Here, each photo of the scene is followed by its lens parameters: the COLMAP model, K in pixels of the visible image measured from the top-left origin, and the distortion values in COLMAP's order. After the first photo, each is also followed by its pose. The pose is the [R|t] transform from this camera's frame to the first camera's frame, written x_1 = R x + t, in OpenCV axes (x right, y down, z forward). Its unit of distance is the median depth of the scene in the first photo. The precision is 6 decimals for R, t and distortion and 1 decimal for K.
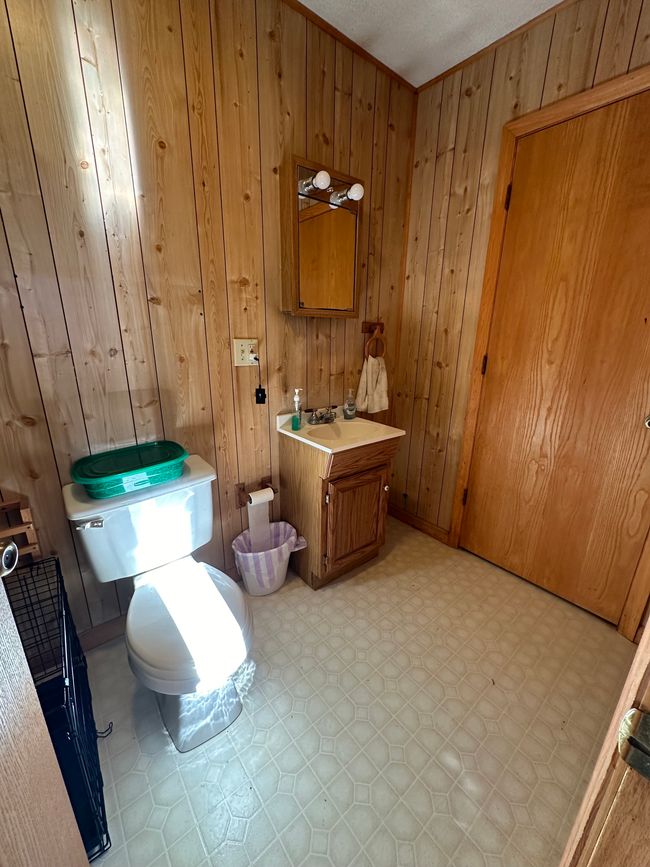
lens RADIAL K [[345.8, 0, 325.6], [0, 345.8, 432.9], [0, 0, 1]] dist [0.001331, -0.000783]
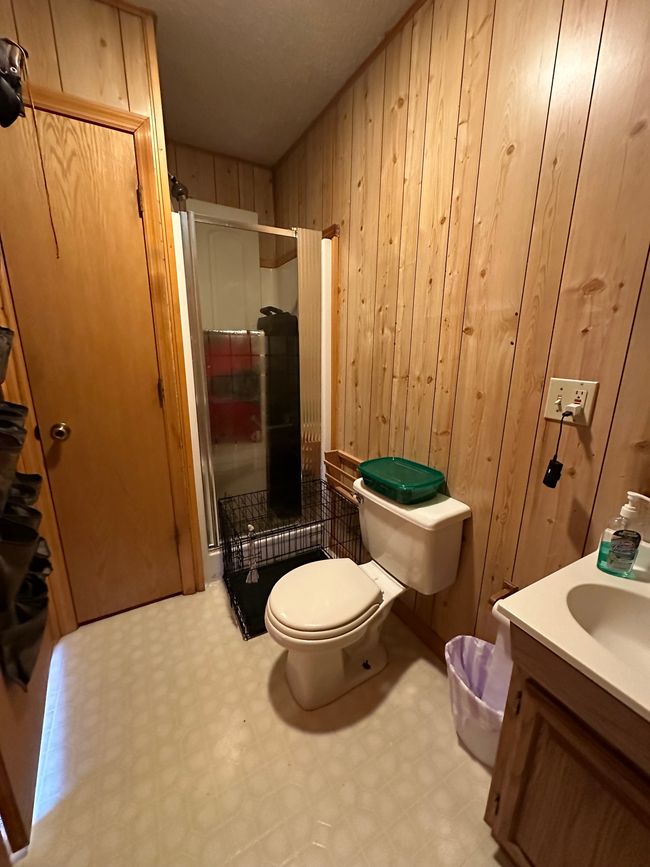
lens RADIAL K [[345.8, 0, 326.5], [0, 345.8, 436.3], [0, 0, 1]] dist [0.001331, -0.000783]
pose [[-0.164398, 0.225453, -0.960284, 0.504648], [-0.299071, 0.916311, 0.266329, -0.239028], [0.939963, 0.330977, -0.083213, 0.759811]]
